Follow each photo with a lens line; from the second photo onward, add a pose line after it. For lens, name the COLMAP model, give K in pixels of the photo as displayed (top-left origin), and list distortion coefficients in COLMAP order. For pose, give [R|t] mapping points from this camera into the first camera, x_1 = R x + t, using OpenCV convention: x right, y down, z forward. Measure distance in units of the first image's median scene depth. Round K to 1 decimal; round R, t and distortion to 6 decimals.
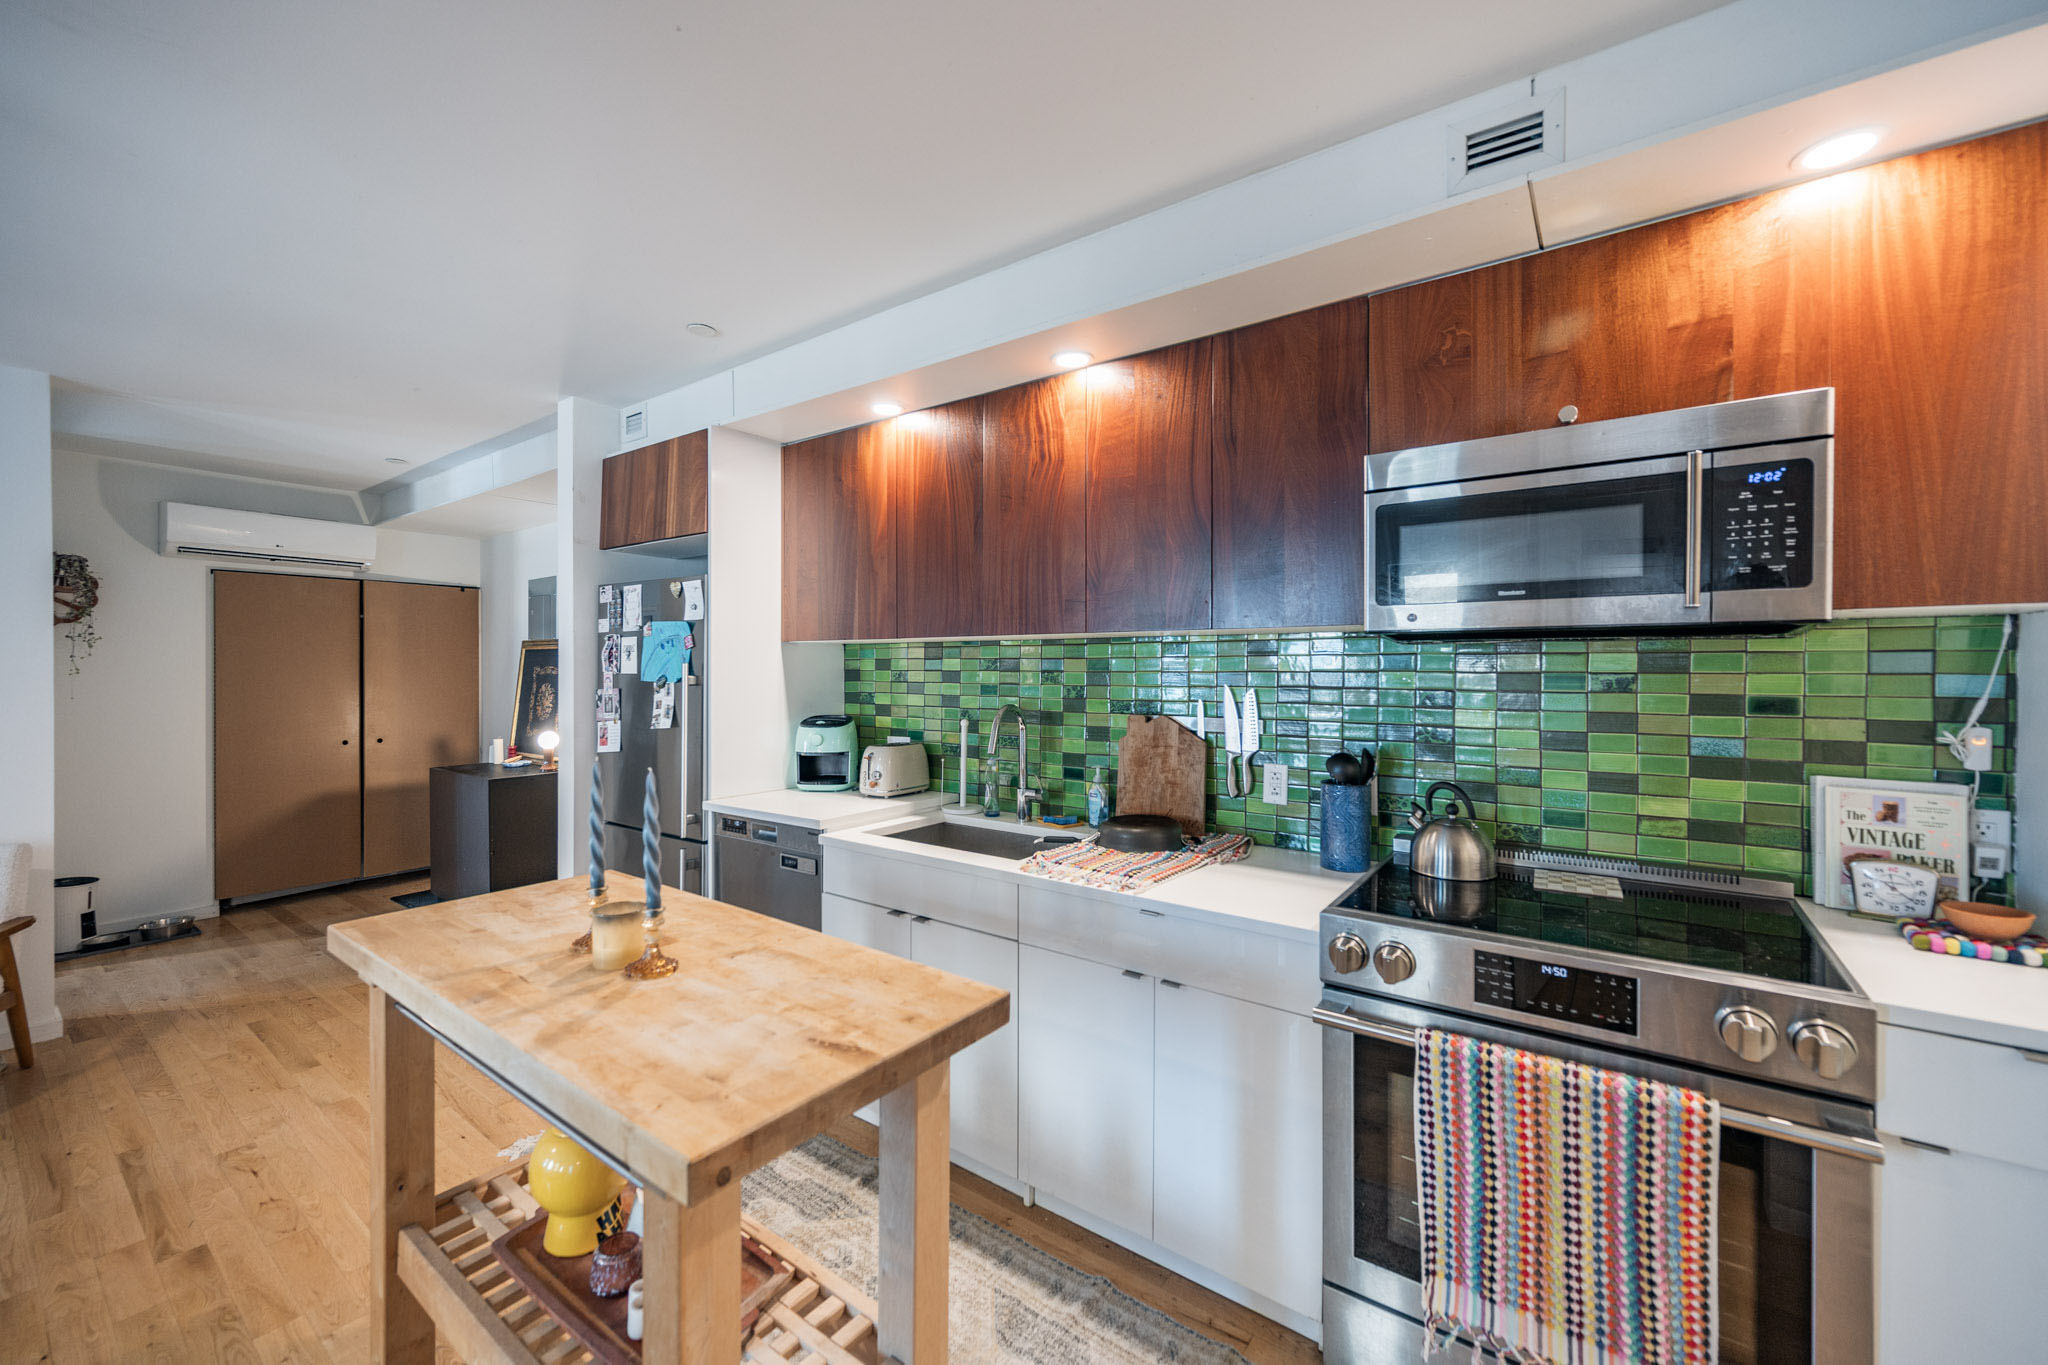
lens RADIAL K [[819.5, 0, 1022.8], [0, 819.5, 675.5], [0, 0, 1]] dist [-0.006470, -0.000111]
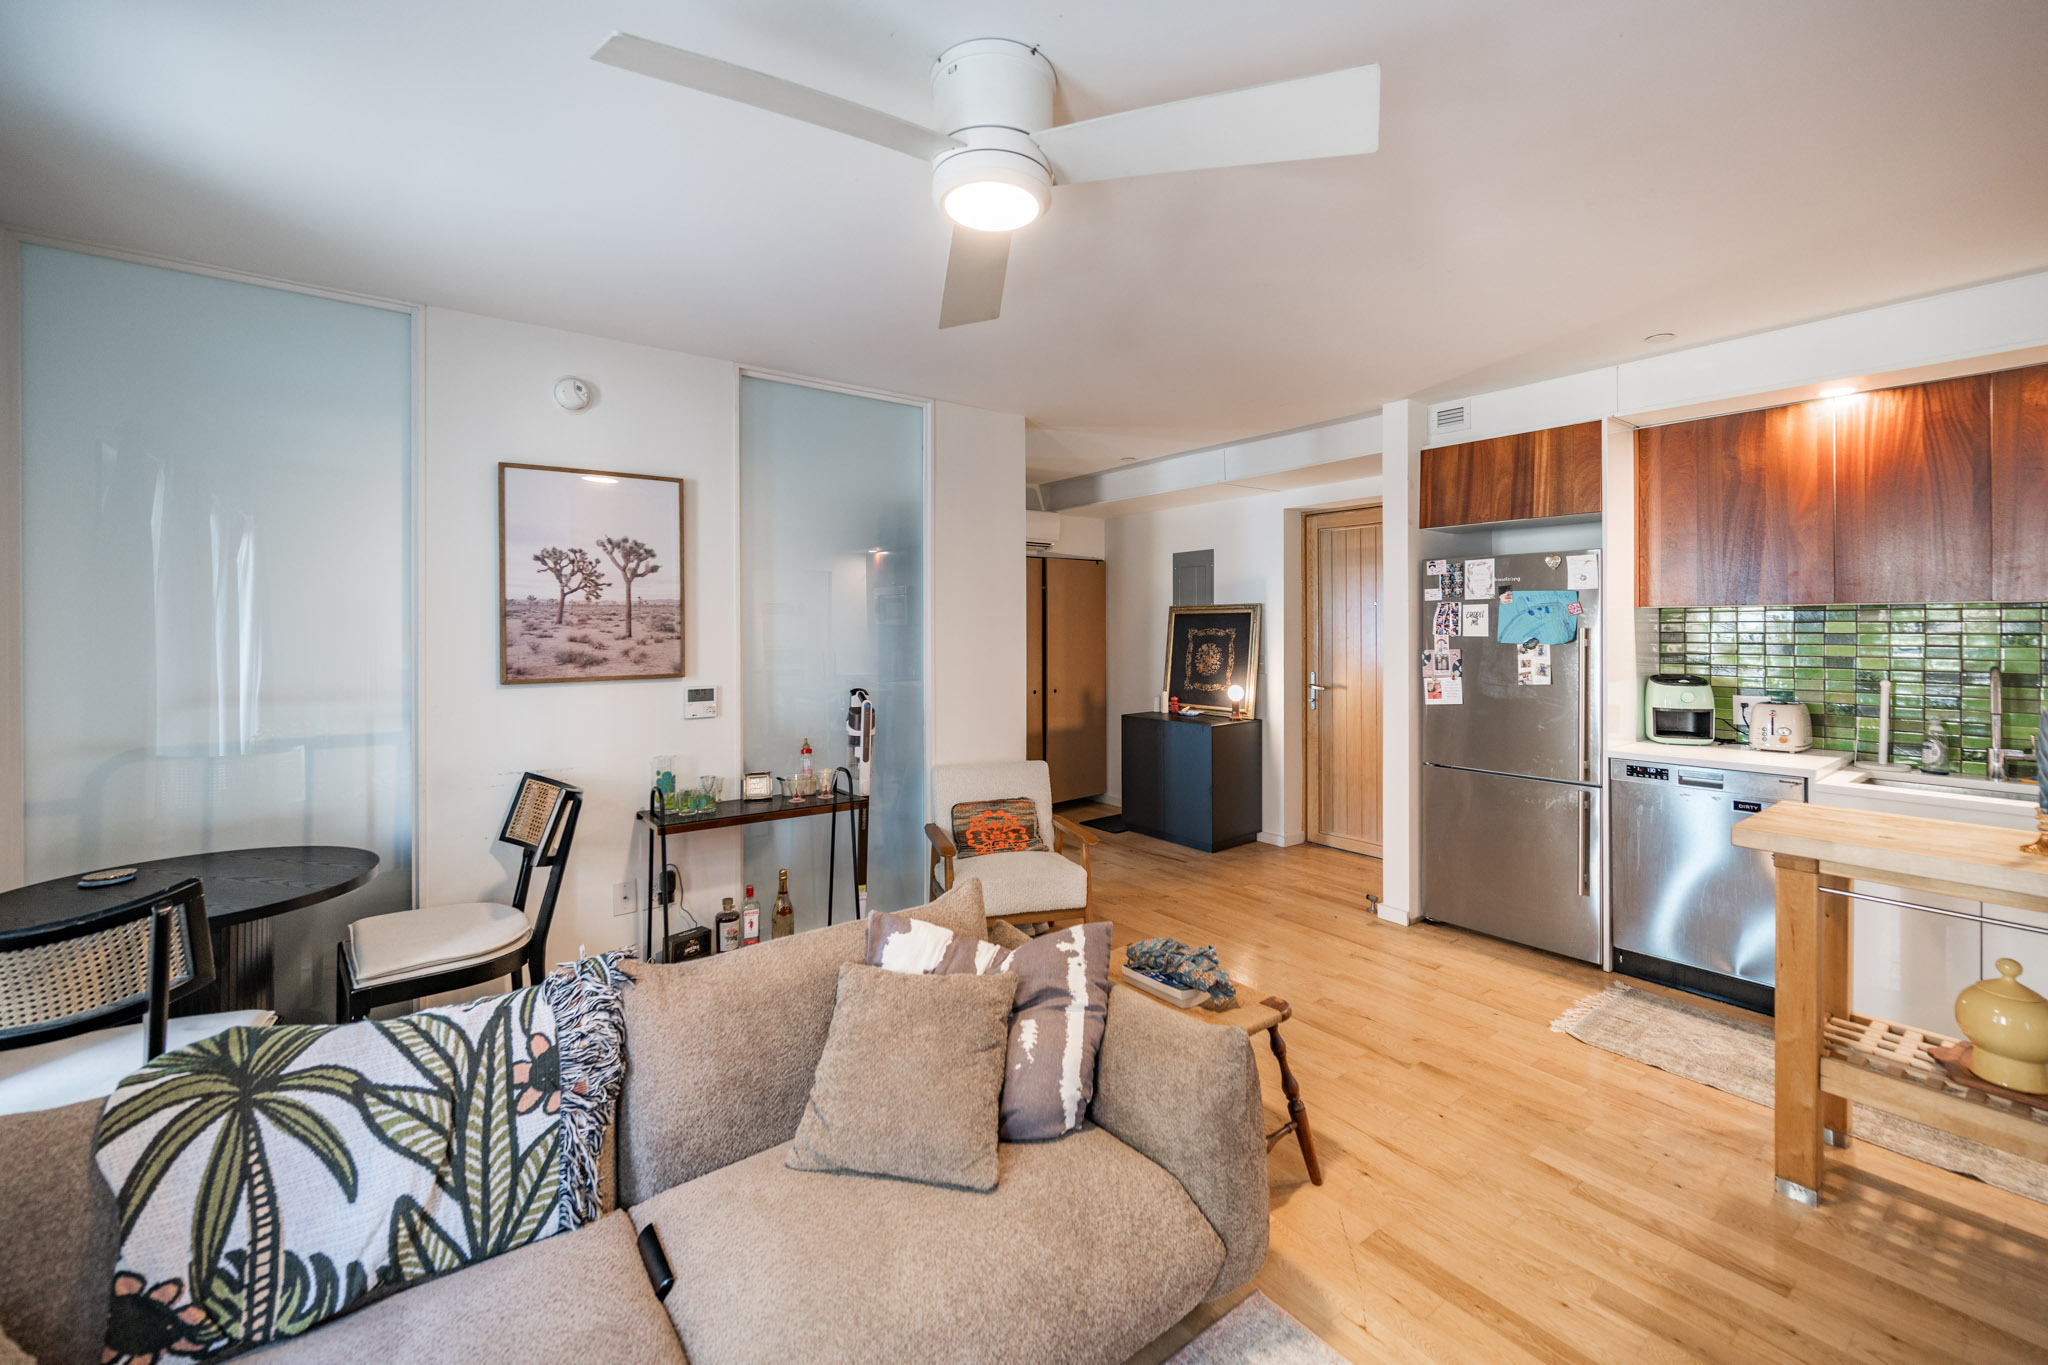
lens RADIAL K [[819.5, 0, 1073.0], [0, 819.5, 630.5], [0, 0, 1]] dist [-0.006470, -0.000111]
pose [[0.956617, -0.002114, -0.291341, -0.747778], [0.000613, 0.999986, -0.005244, -0.005114], [0.291348, 0.004838, 0.956605, -0.289003]]
